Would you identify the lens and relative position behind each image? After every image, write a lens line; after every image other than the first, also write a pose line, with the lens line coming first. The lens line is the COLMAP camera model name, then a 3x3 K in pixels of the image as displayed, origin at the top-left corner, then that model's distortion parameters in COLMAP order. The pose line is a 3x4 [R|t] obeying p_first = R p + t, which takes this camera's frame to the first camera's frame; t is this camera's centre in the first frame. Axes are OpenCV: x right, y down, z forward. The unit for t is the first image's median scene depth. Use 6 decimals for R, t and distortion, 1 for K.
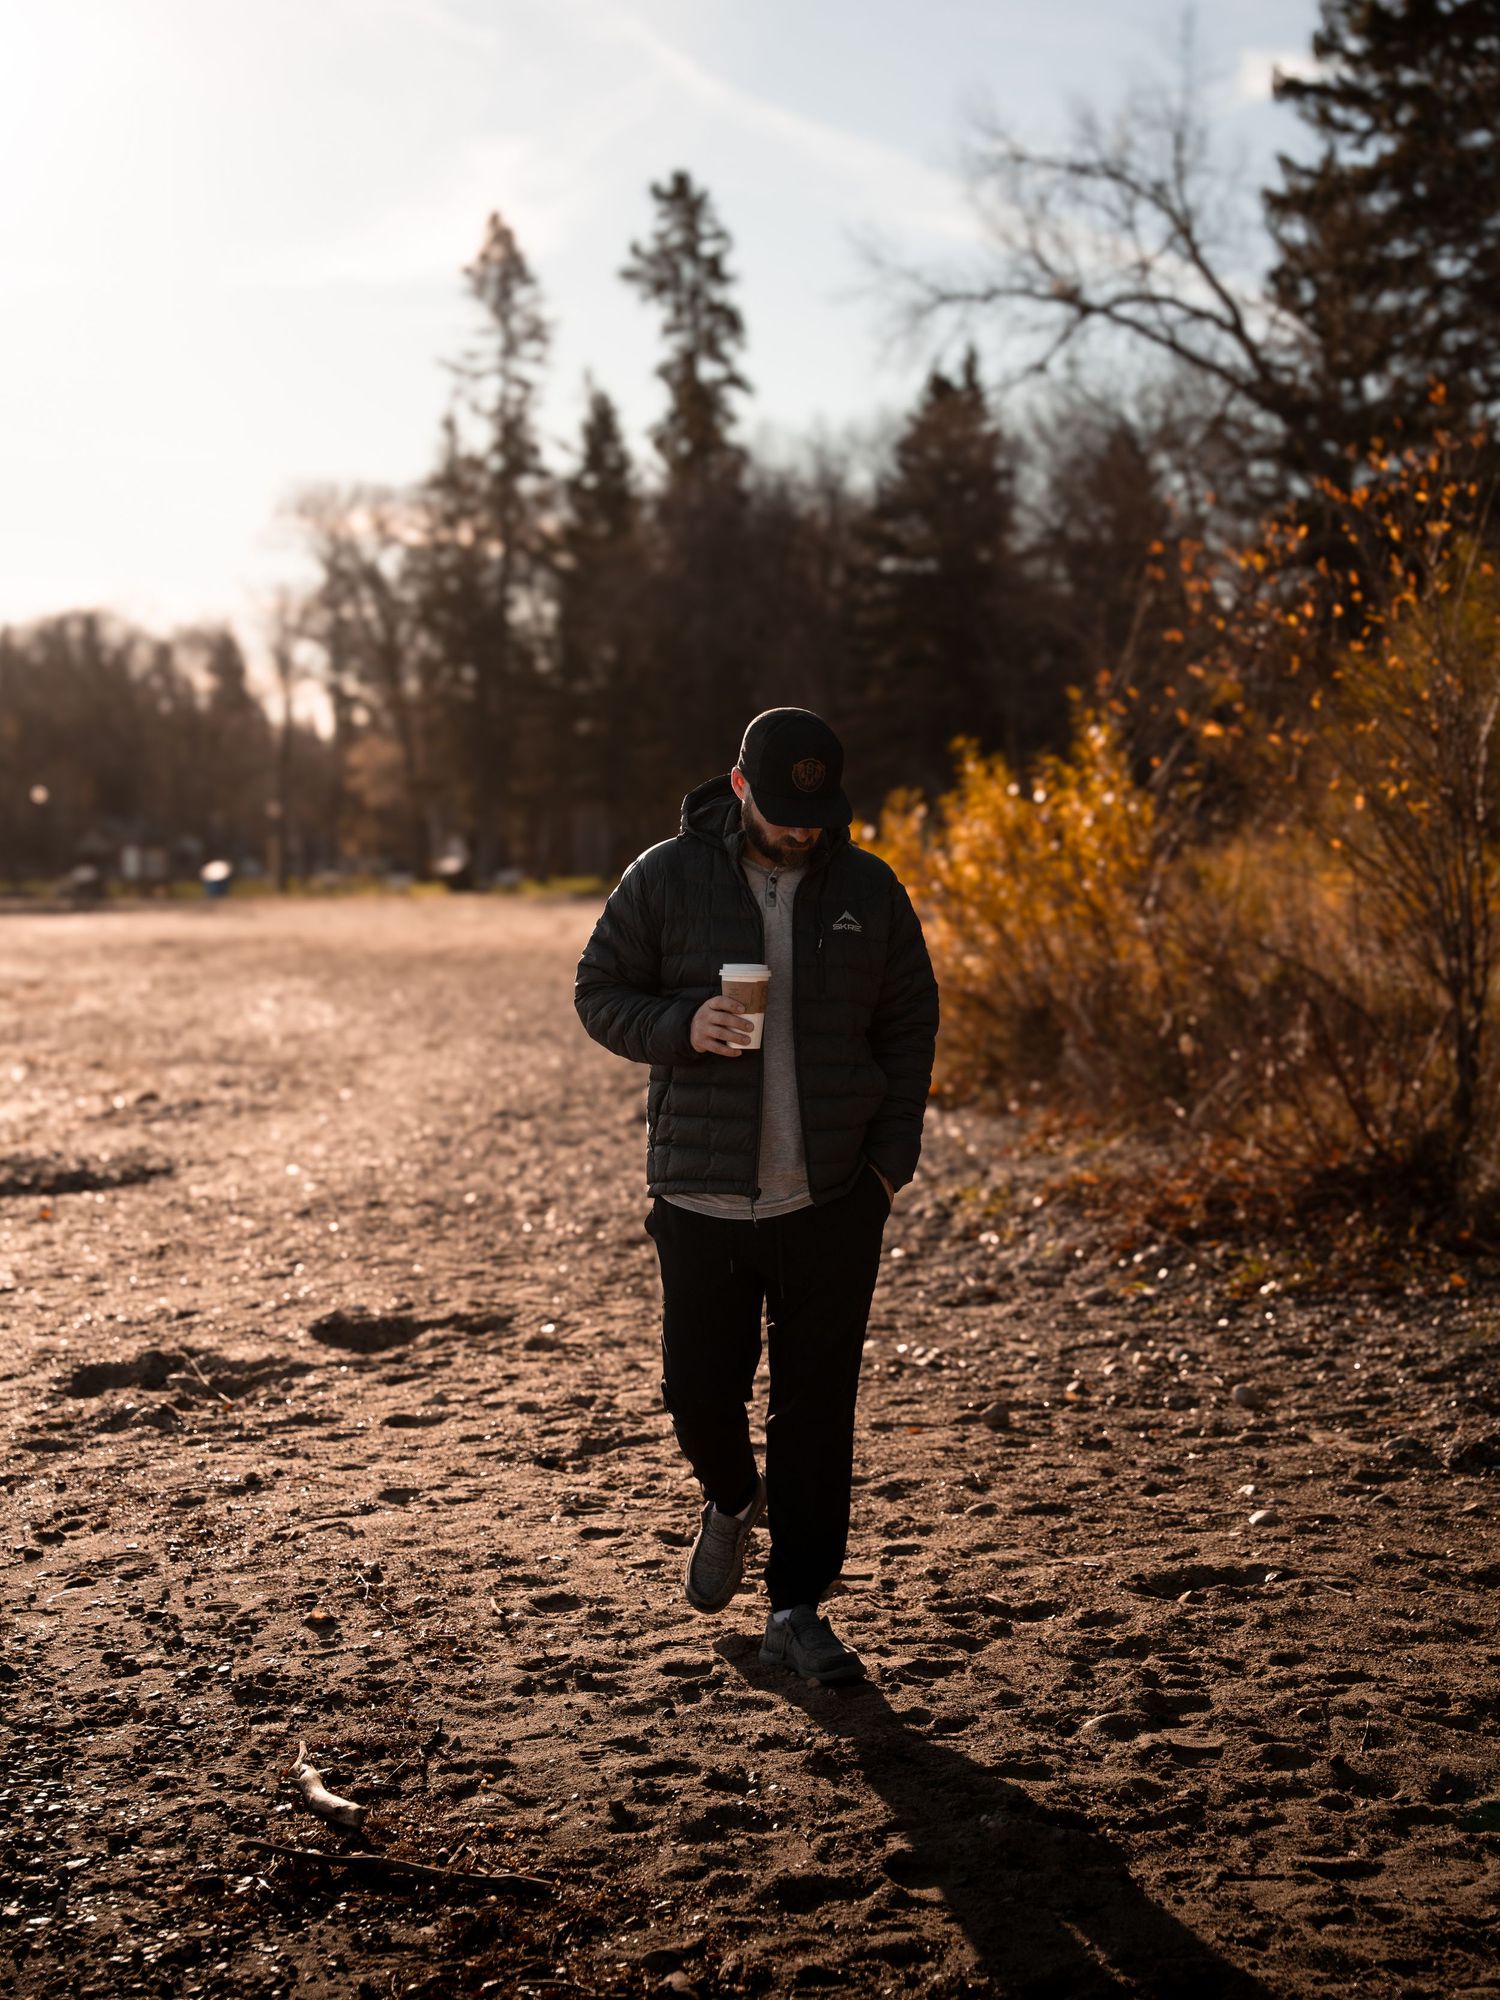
lens RADIAL K [[3006.0, 0, 753.4], [0, 3006.0, 999.8], [0, 0, 1]] dist [0.153280, 0.000000]
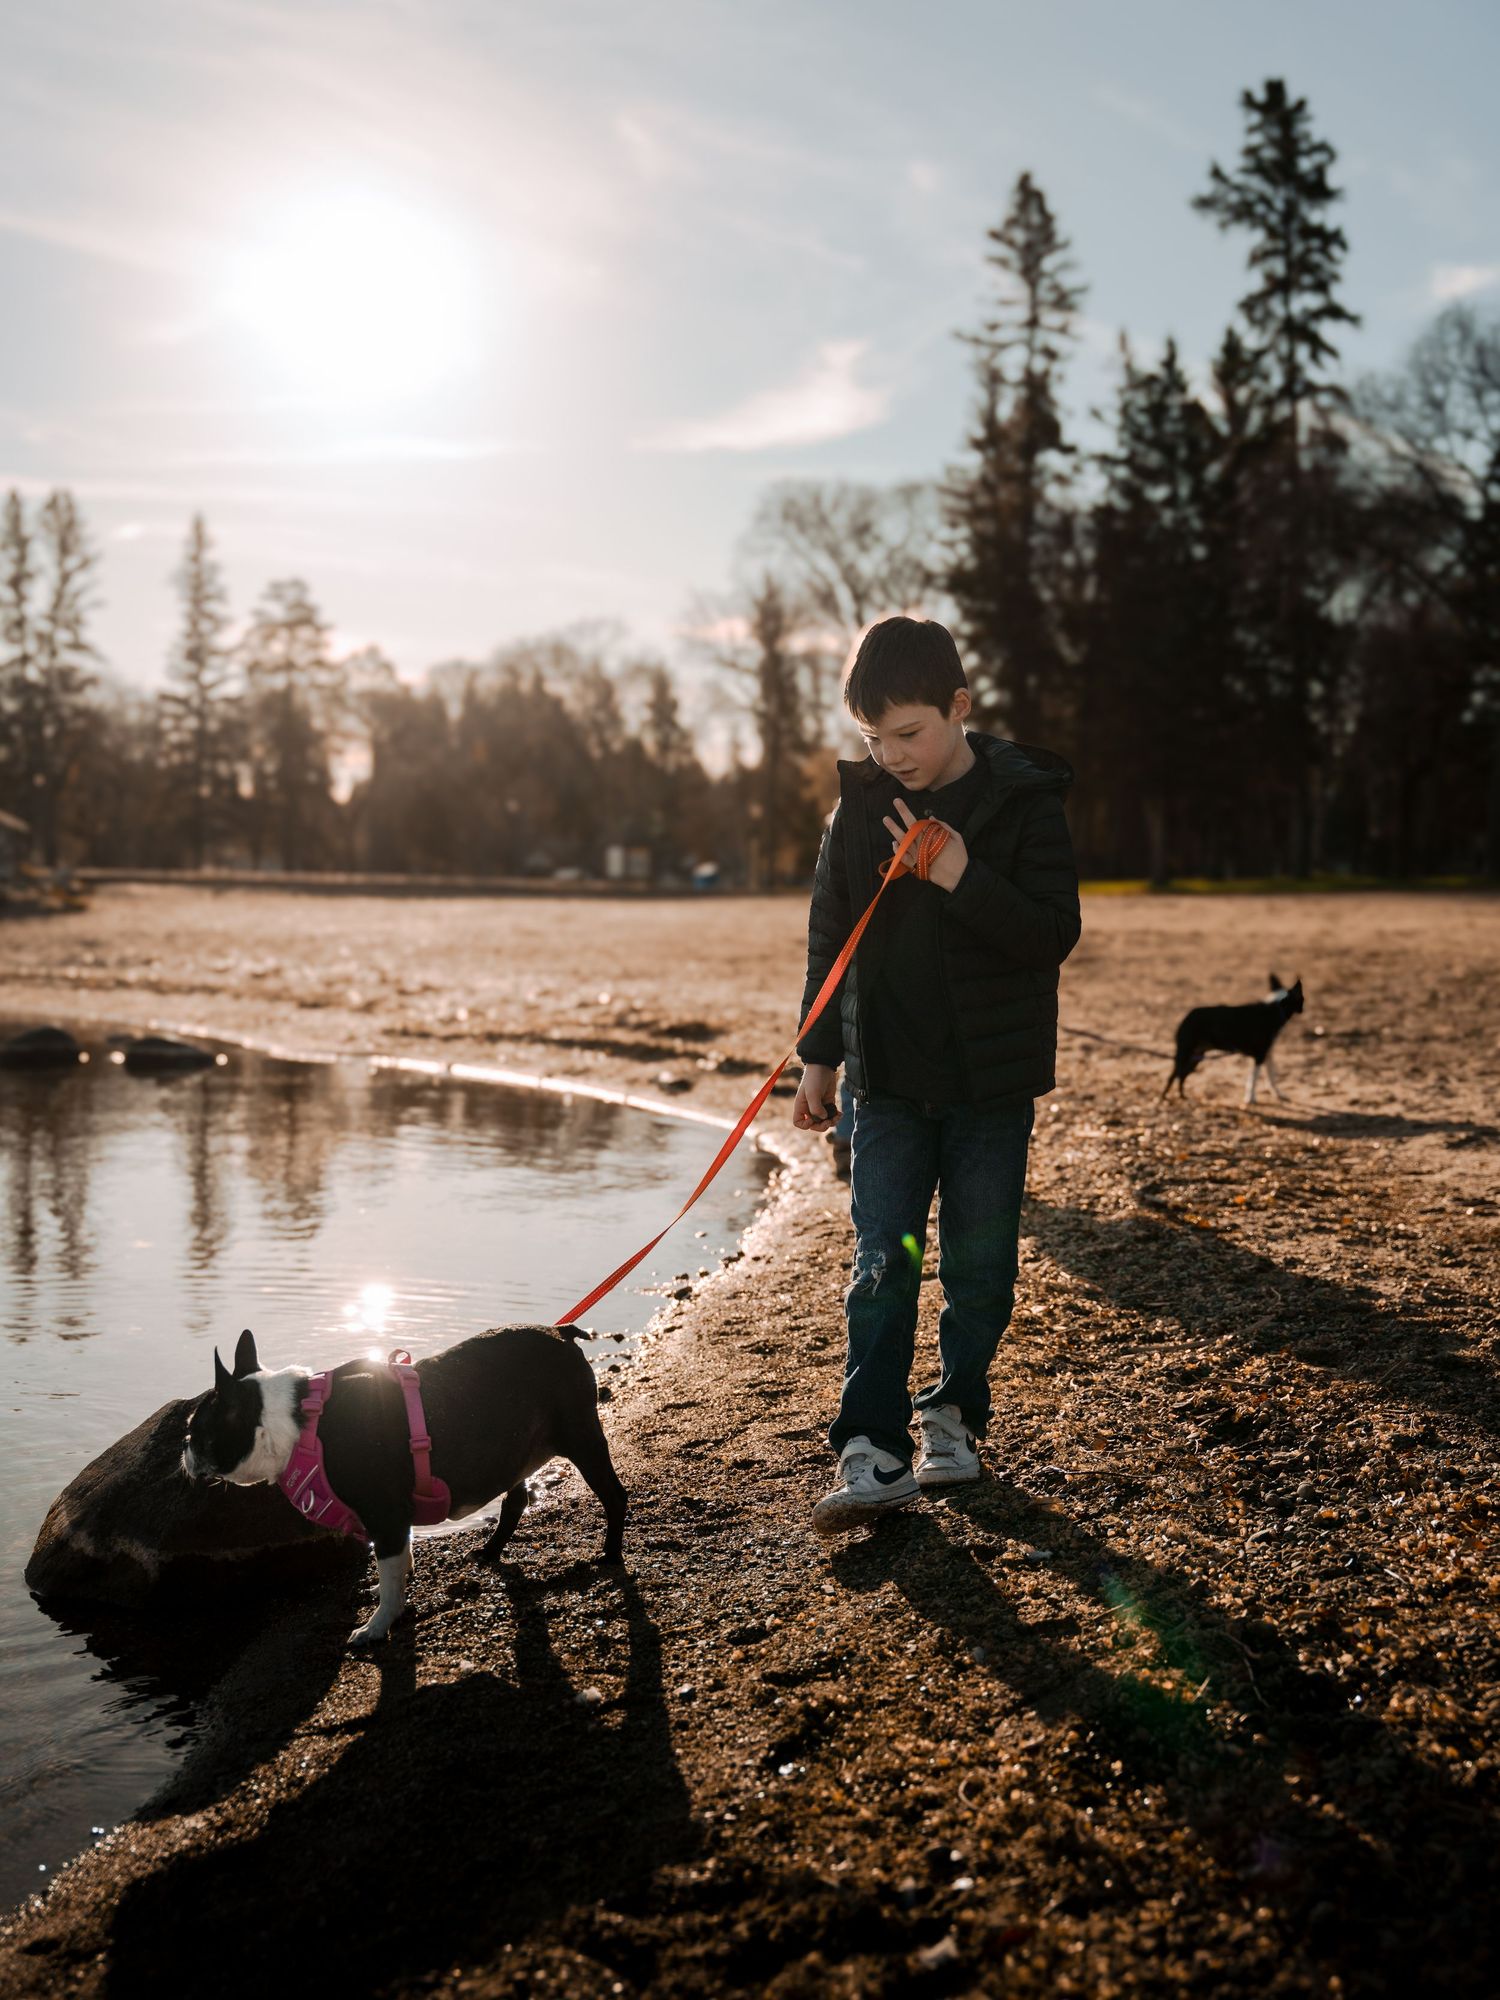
lens RADIAL K [[2222.7, 0, 747.5], [0, 2222.7, 1000.4], [0, 0, 1]] dist [0.122975, 0.000000]
pose [[0.995649, 0.017291, -0.091566, -0.109322], [-0.017666, 0.999839, -0.003288, 0.002627], [0.091494, 0.004892, 0.995794, 0.312883]]
